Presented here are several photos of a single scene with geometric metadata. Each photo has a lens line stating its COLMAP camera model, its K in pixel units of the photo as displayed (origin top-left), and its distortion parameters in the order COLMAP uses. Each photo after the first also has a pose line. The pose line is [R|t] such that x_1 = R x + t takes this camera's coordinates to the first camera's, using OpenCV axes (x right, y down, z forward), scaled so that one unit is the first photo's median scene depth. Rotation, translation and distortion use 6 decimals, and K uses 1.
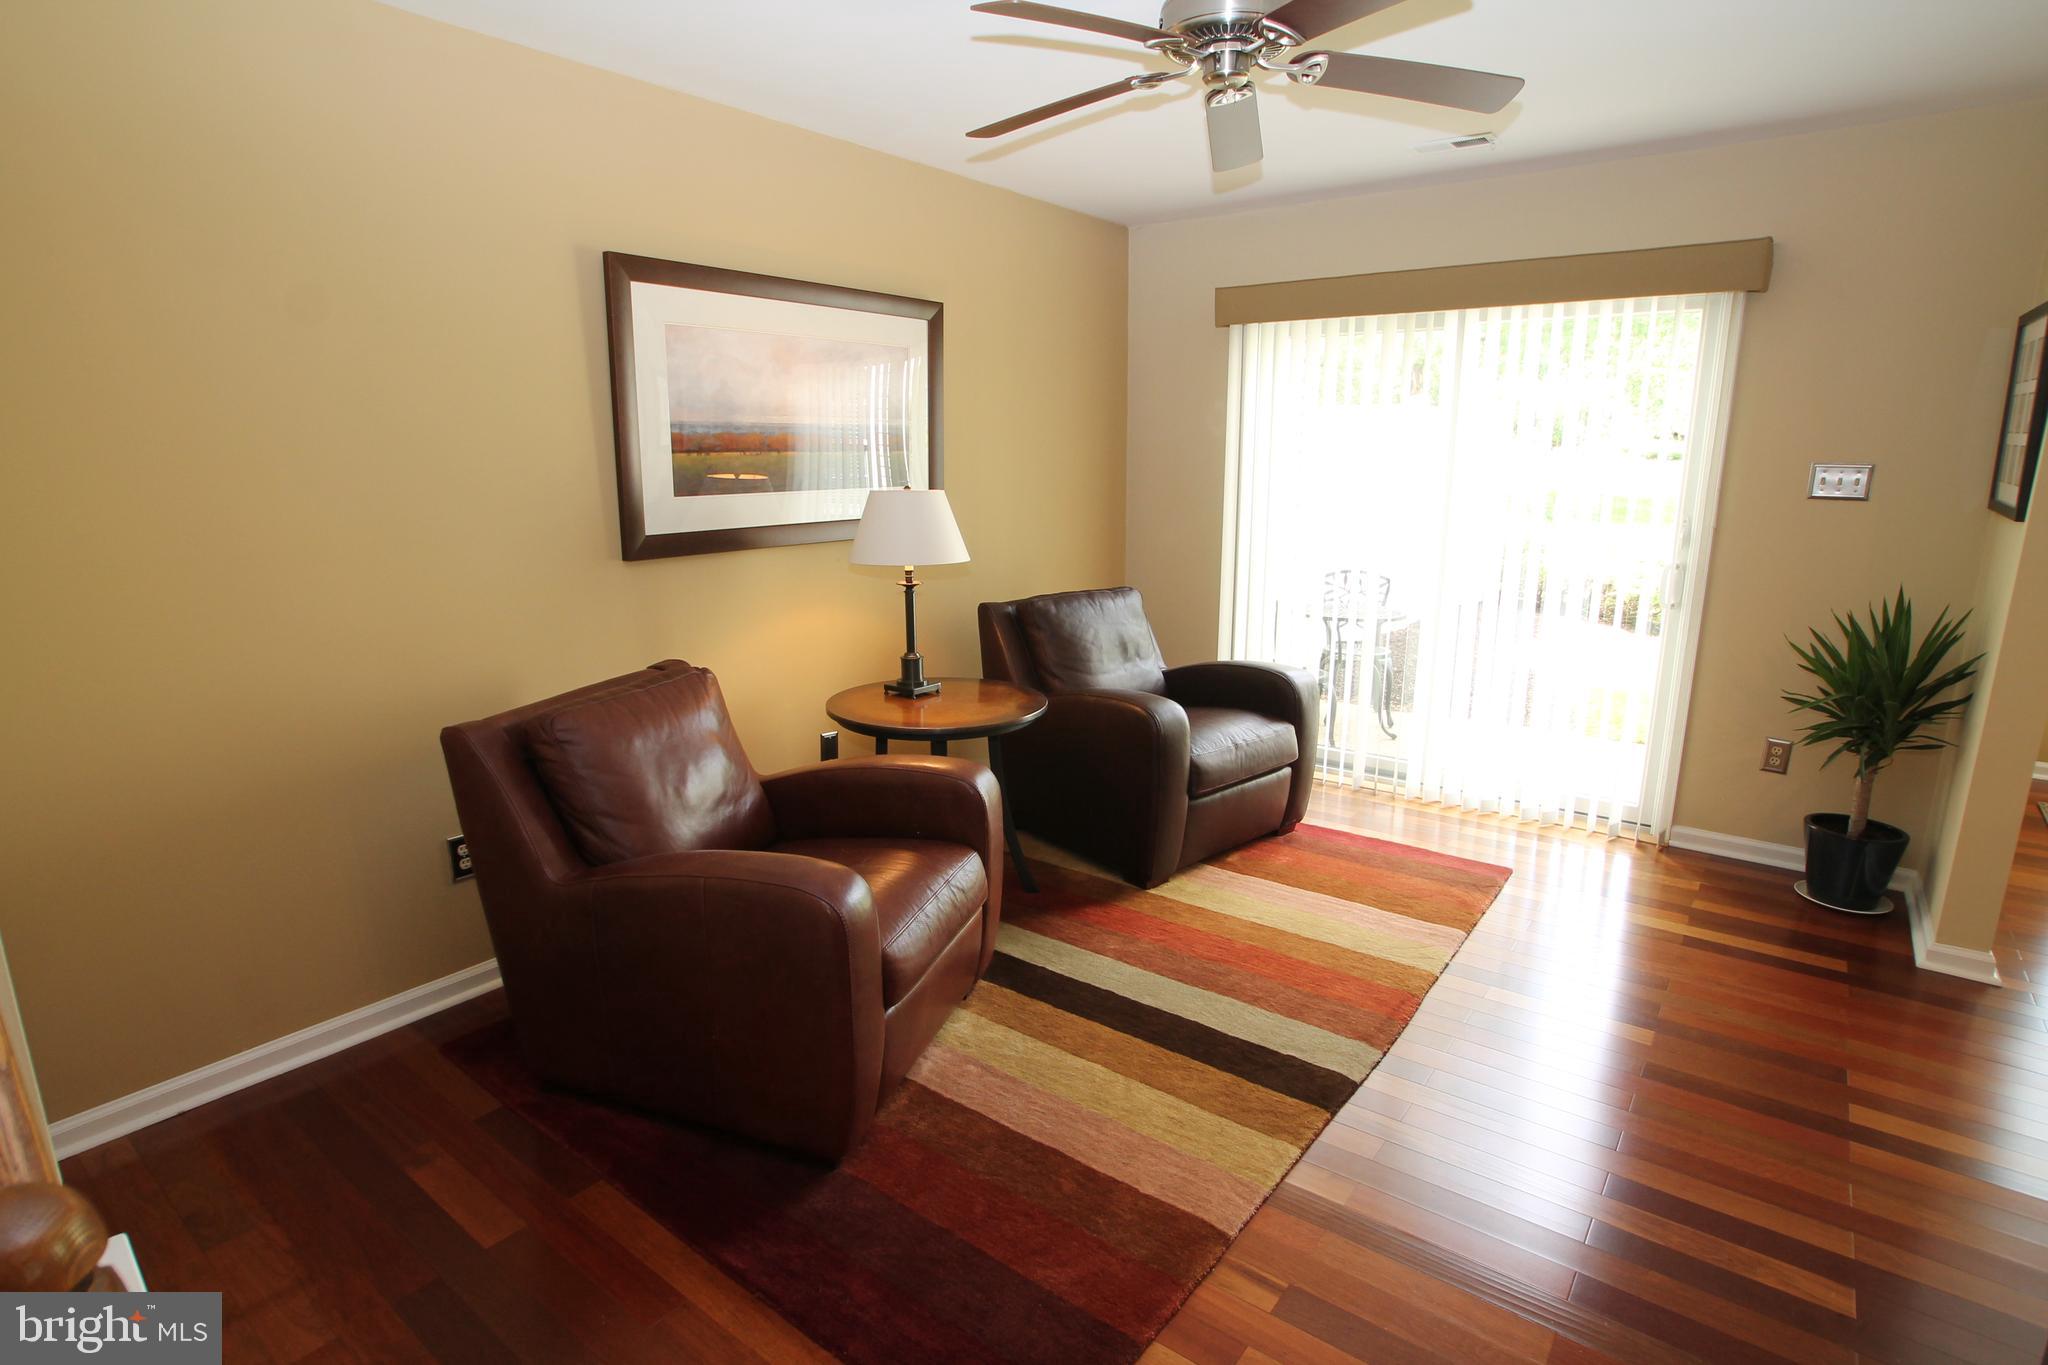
lens RADIAL K [[1044.3, 0, 1018.7], [0, 1044.3, 691.0], [0, 0, 1]] dist [-0.058164, 0.023609]
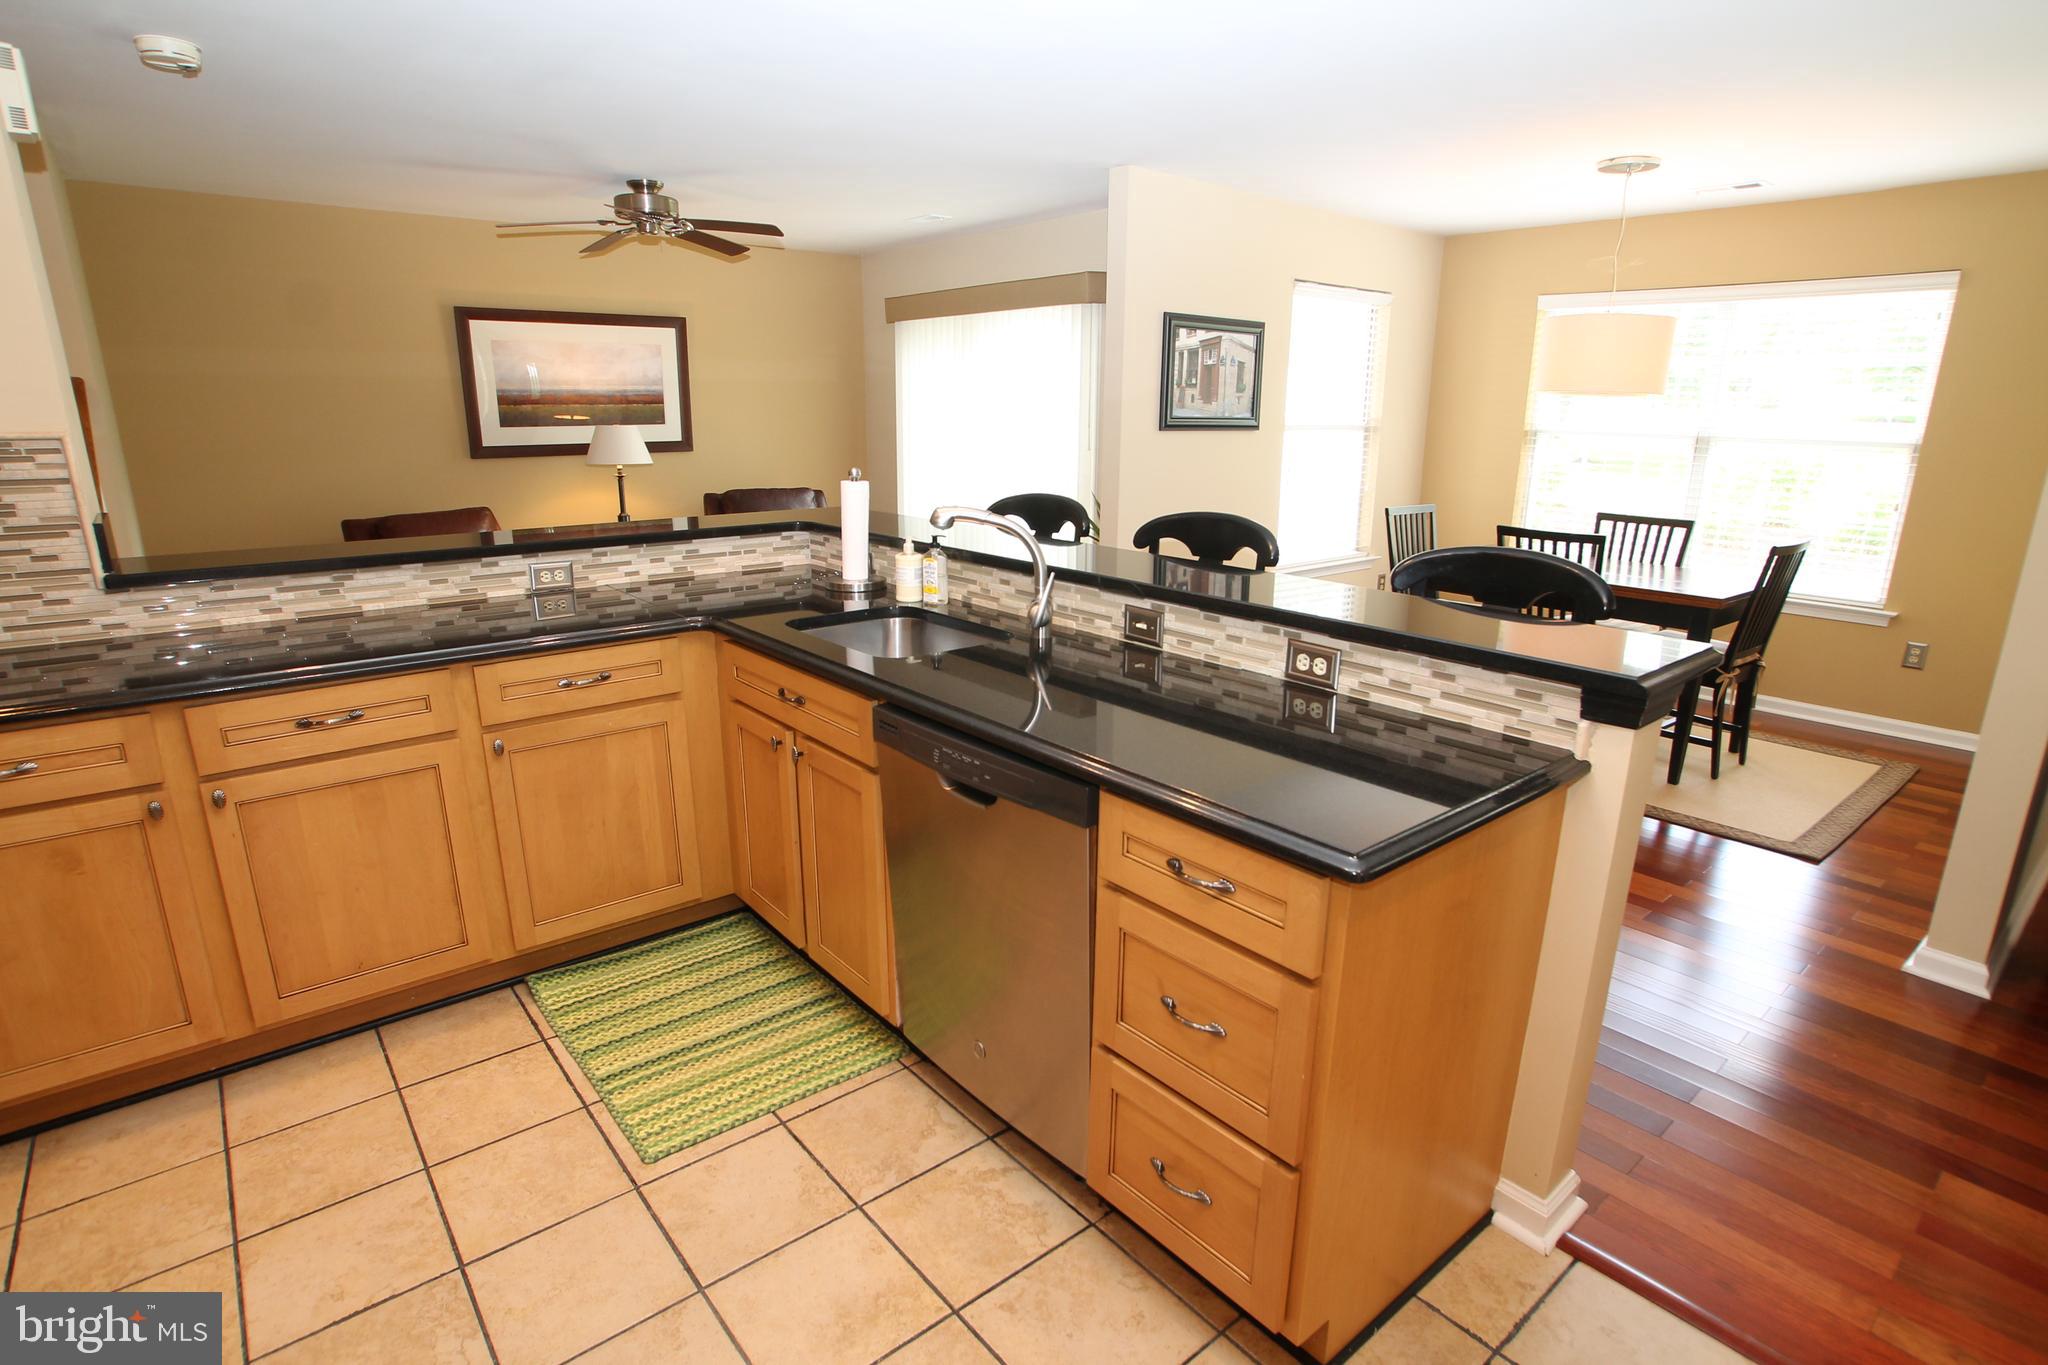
lens RADIAL K [[1044.3, 0, 1031.4], [0, 1044.3, 685.6], [0, 0, 1]] dist [-0.058164, 0.023609]
pose [[0.978108, 0.056465, -0.200290, 1.044759], [-0.050236, 0.998087, 0.036050, 0.177579], [0.201942, -0.025199, 0.979073, -0.703692]]
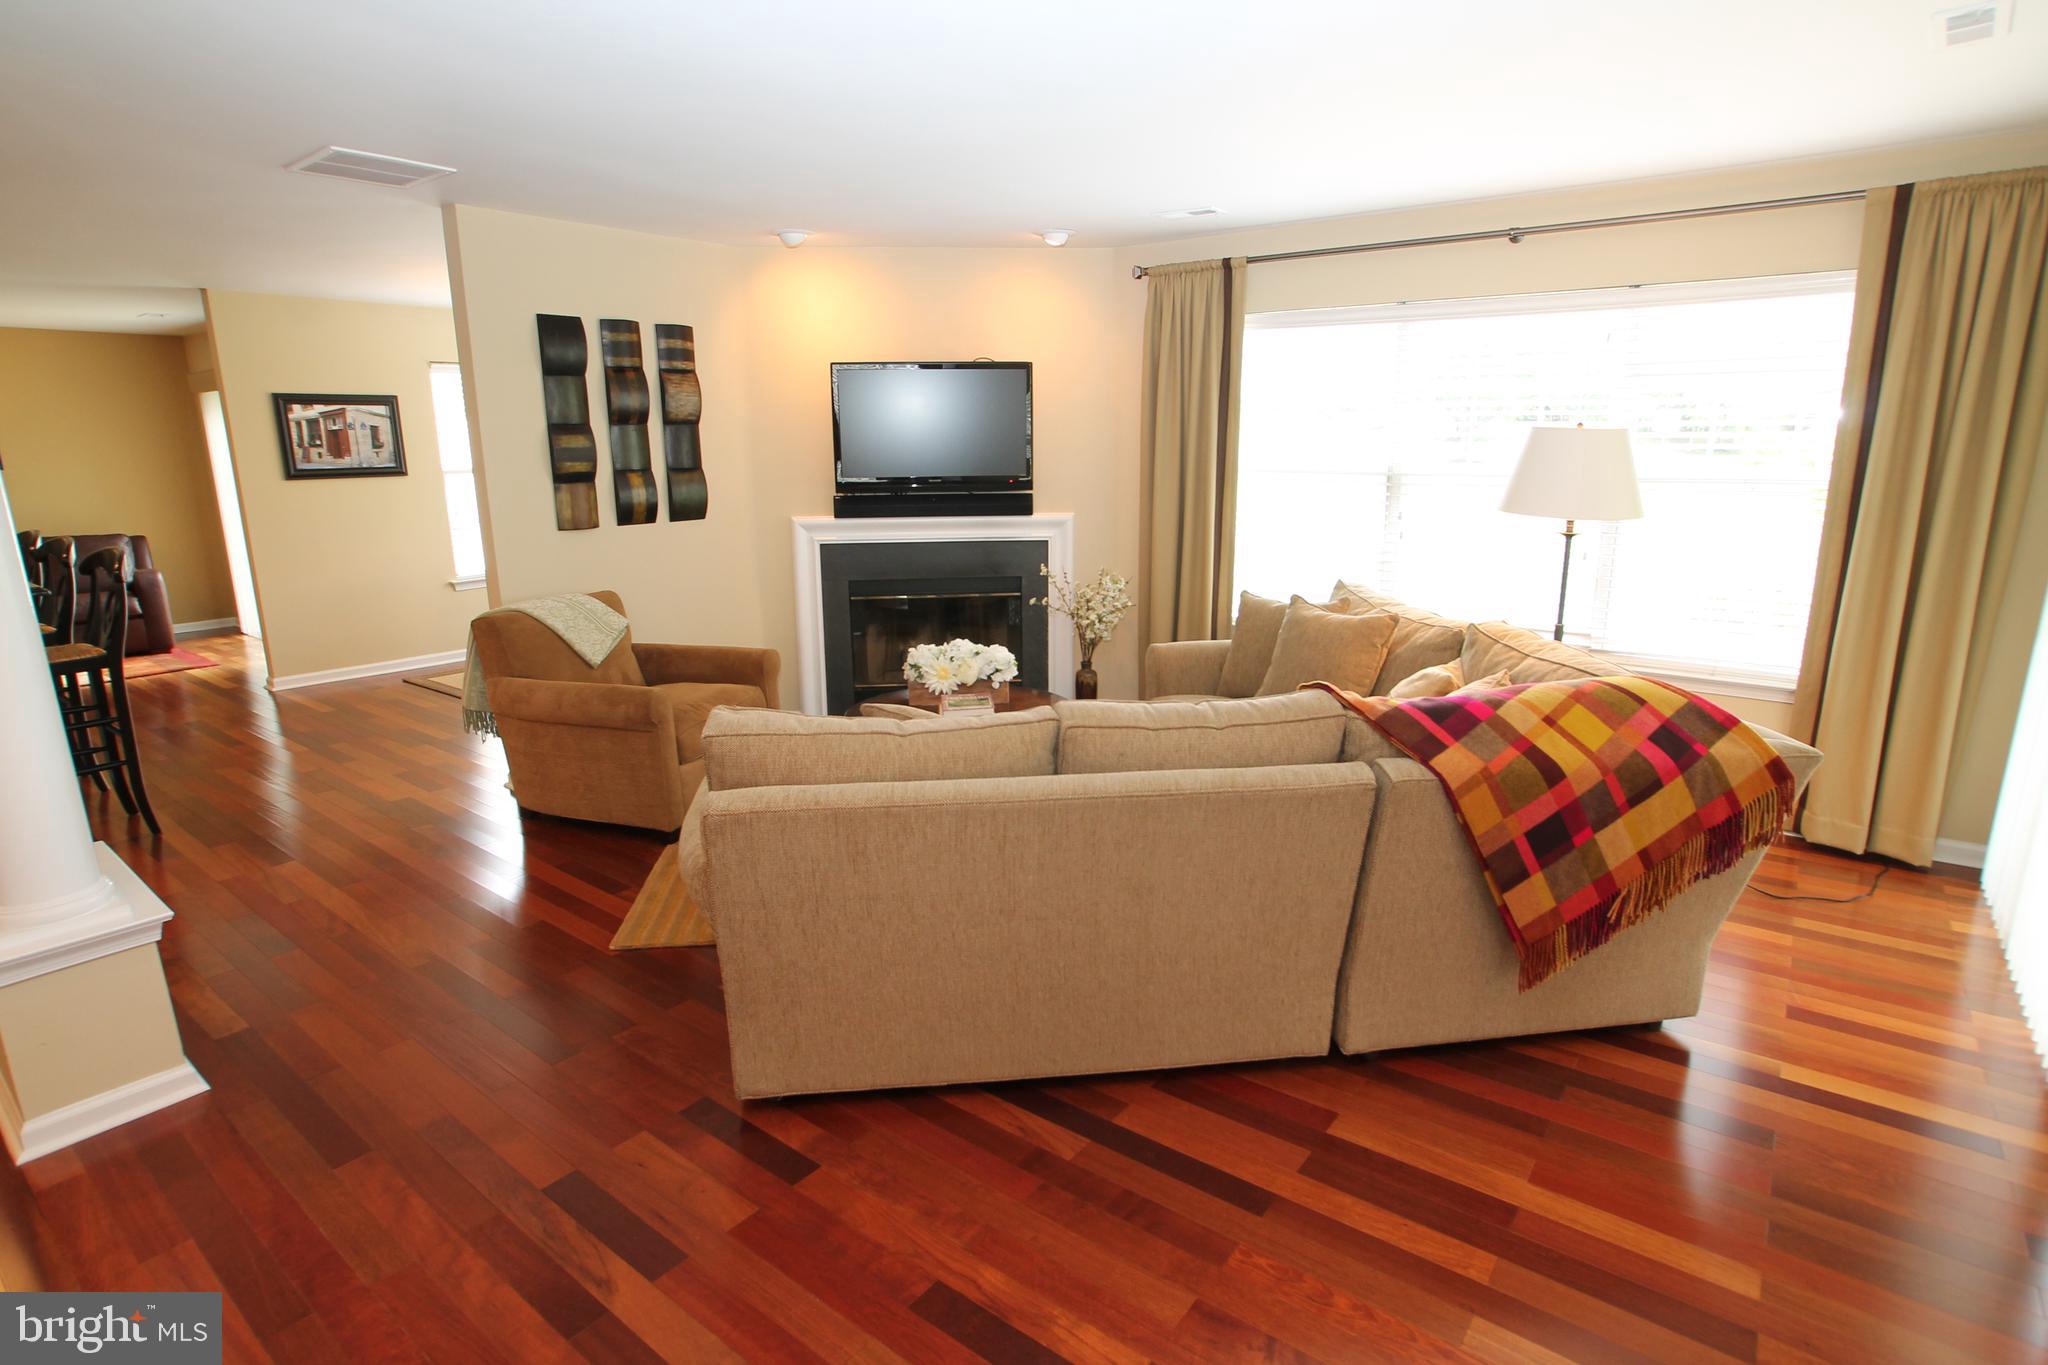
lens RADIAL K [[1044.3, 0, 1031.0], [0, 1044.3, 686.9], [0, 0, 1]] dist [-0.058164, 0.023609]
pose [[0.999788, -0.017886, 0.010235, 2.354016], [0.017822, 0.999822, 0.006242, 0.272374], [-0.010345, -0.006058, 0.999928, -1.195152]]
